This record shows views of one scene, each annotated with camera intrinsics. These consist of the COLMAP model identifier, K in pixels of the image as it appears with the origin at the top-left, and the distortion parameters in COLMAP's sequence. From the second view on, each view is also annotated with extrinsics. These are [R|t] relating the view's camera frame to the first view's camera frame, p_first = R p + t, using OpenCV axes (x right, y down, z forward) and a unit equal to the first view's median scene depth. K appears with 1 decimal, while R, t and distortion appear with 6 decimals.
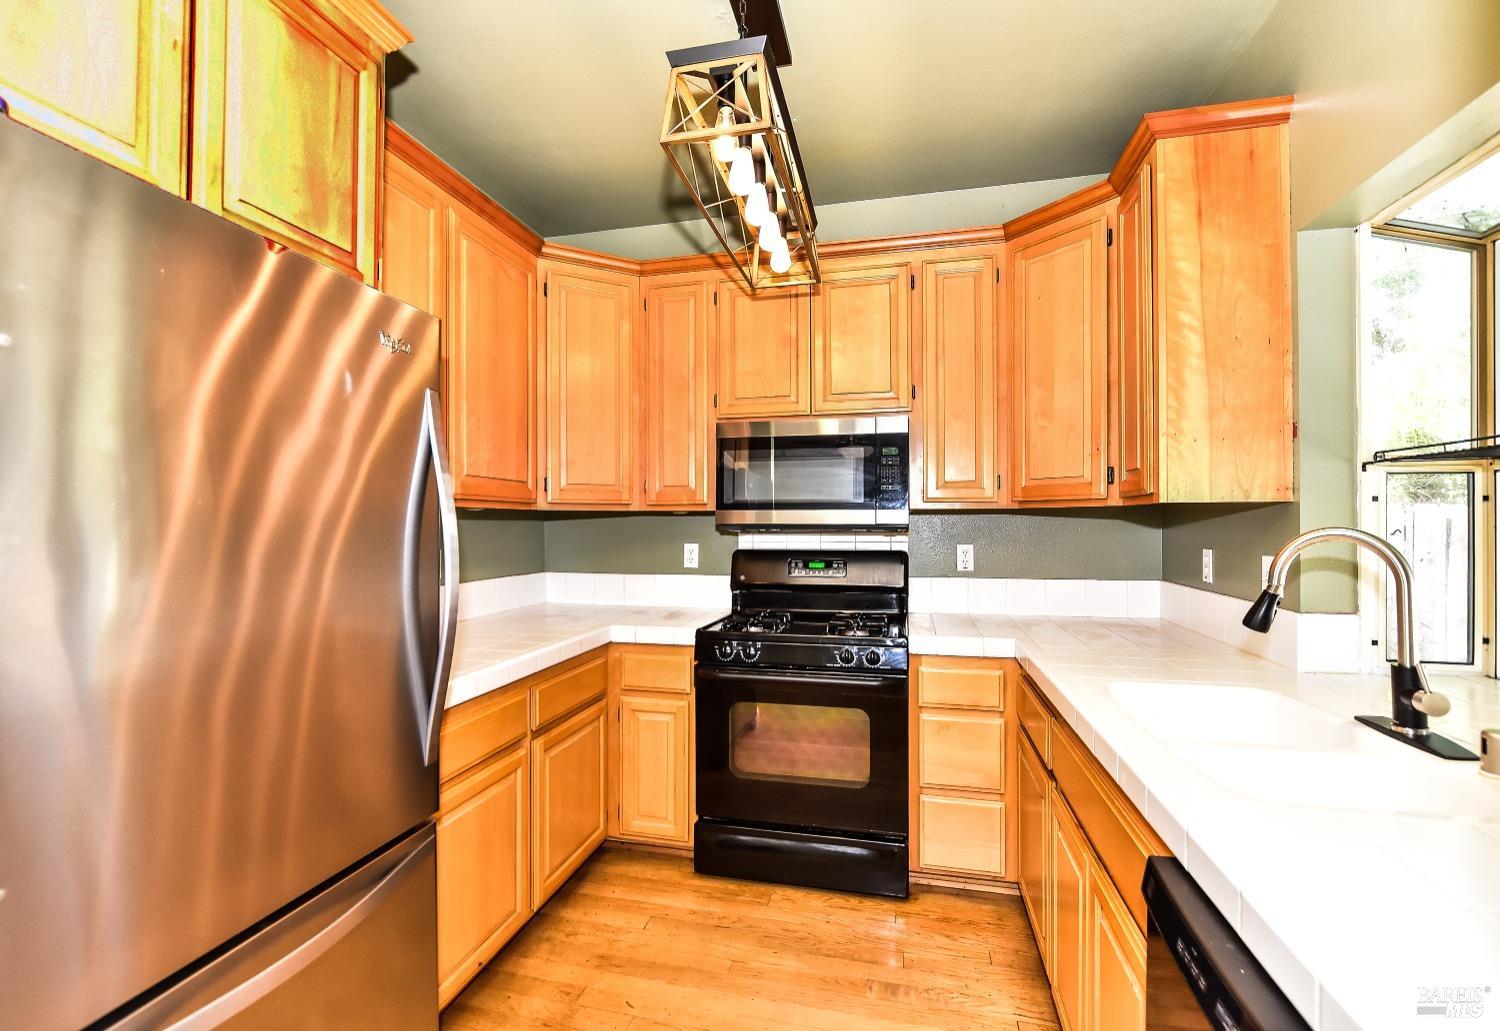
lens RADIAL K [[692.8, 0, 750.0], [0, 692.8, 515.5], [0, 0, 1]] dist [0.000733, 0.000432]
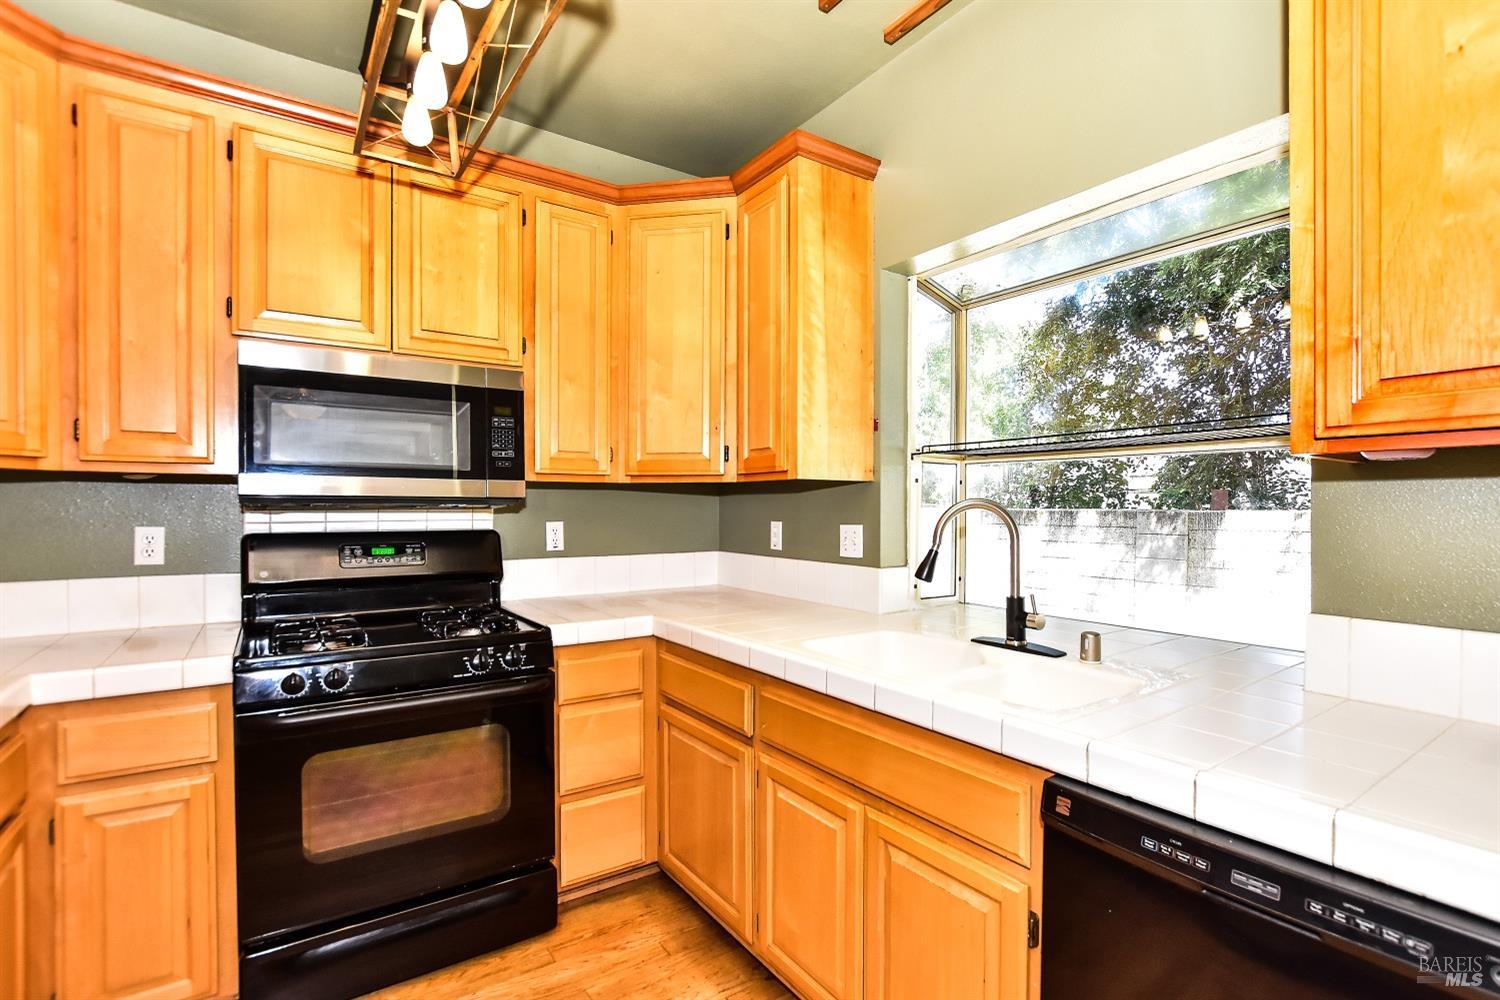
lens RADIAL K [[693.2, 0, 747.3], [0, 693.2, 508.0], [0, 0, 1]] dist [-0.013507, 0.008549]
pose [[0.680549, 0.001646, 0.732701, -0.233631], [-0.011846, 0.999891, 0.008757, 0.015745], [-0.732607, -0.014639, 0.680495, 0.234143]]
